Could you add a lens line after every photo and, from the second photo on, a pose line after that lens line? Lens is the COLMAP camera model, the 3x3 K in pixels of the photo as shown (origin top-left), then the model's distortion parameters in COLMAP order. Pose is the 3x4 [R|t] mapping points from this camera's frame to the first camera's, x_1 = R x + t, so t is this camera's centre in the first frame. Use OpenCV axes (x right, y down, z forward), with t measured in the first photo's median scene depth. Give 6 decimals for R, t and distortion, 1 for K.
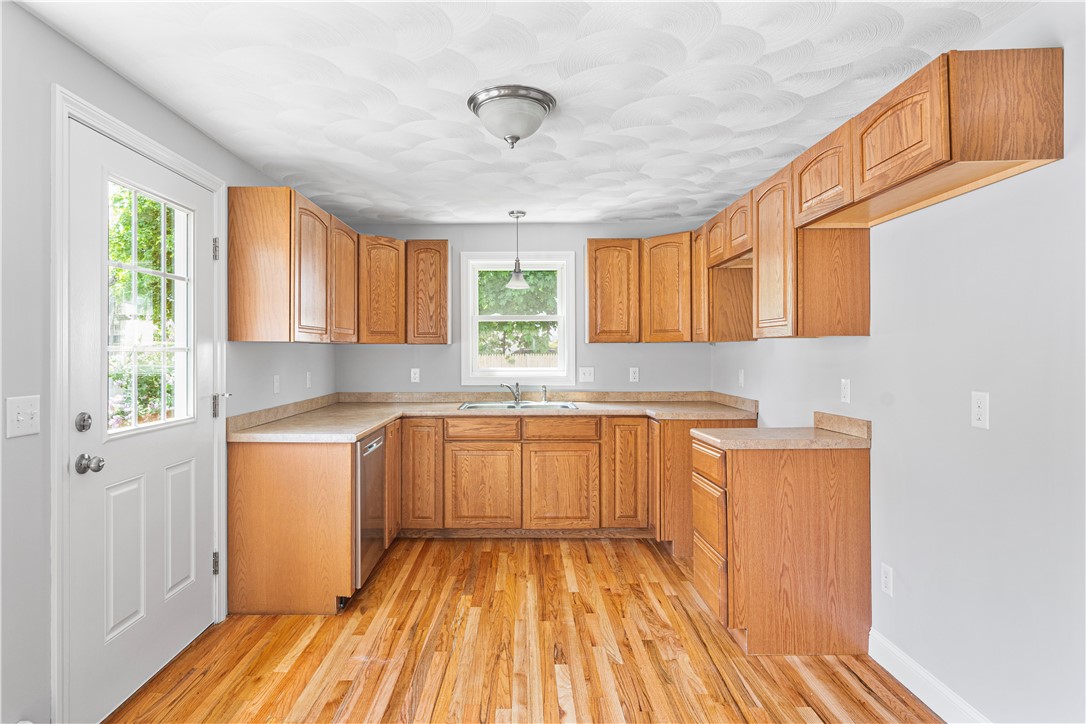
lens RADIAL K [[599.8, 0, 522.1], [0, 599.8, 353.6], [0, 0, 1]] dist [-0.000261, 0.000731]
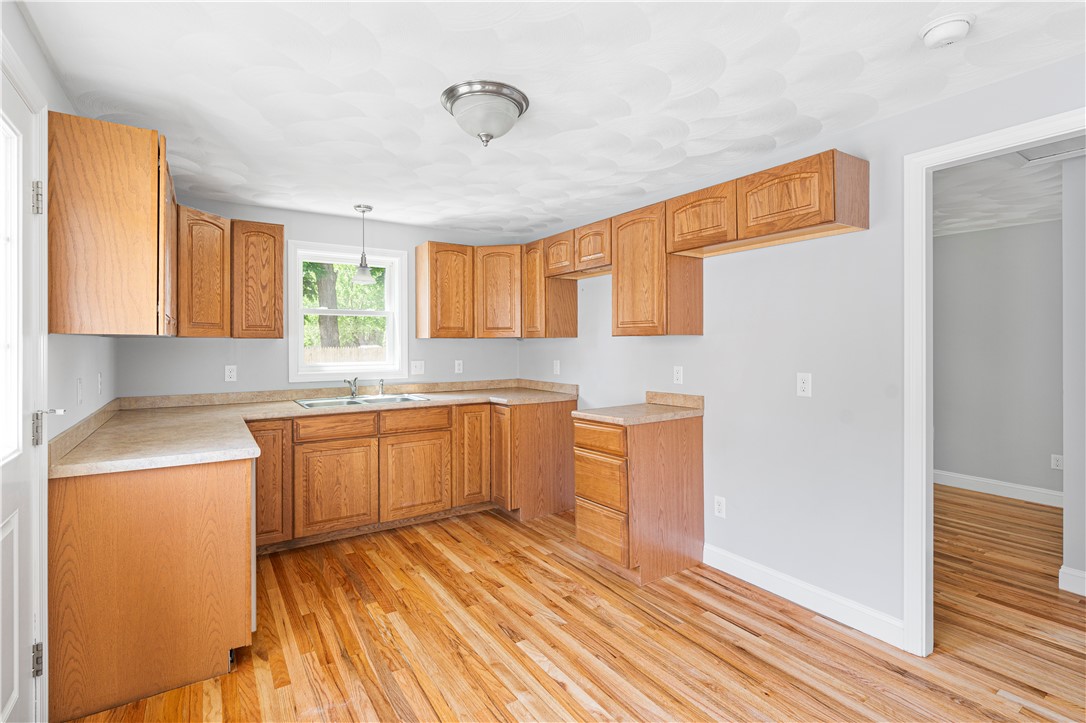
lens RADIAL K [[508.5, 0, 545.0], [0, 508.5, 346.5], [0, 0, 1]] dist [-0.005474, 0.000866]
pose [[0.828508, -0.002491, 0.559972, -0.294169], [0.002532, 0.999997, 0.000702, -0.003872], [-0.559972, 0.000836, 0.828511, 0.167818]]
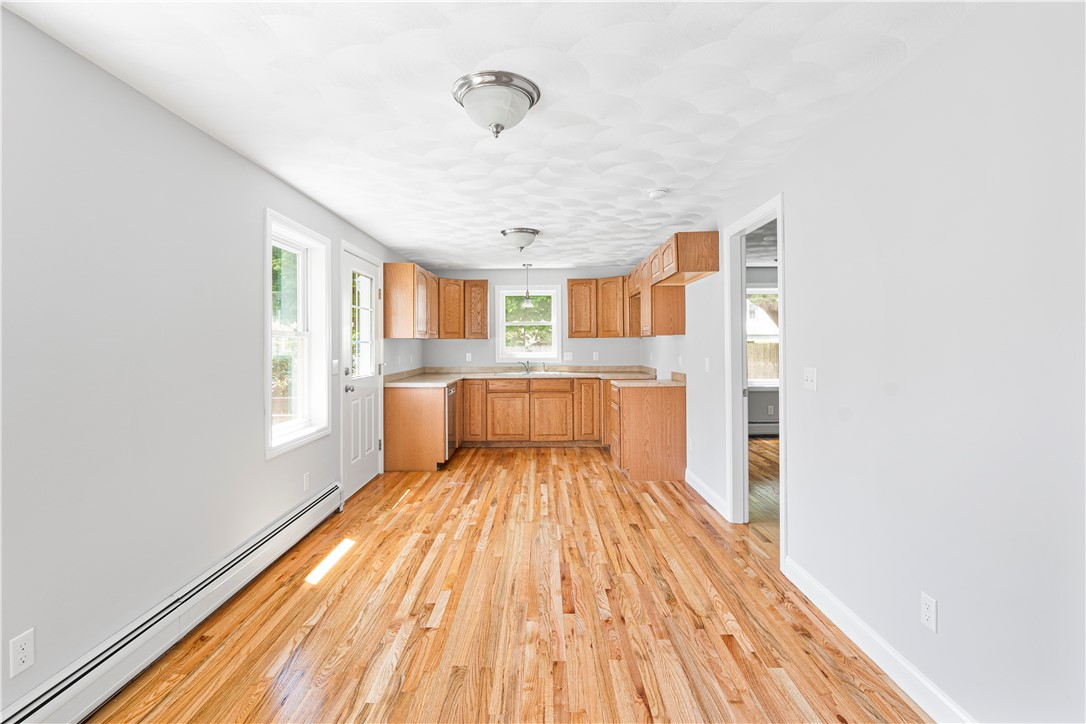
lens RADIAL K [[508.5, 0, 545.0], [0, 508.5, 347.0], [0, 0, 1]] dist [-0.005474, 0.000866]
pose [[0.999965, -0.003355, 0.007670, 0.041187], [0.003334, 0.999991, 0.002720, 0.005784], [-0.007679, -0.002694, 0.999967, -0.637912]]
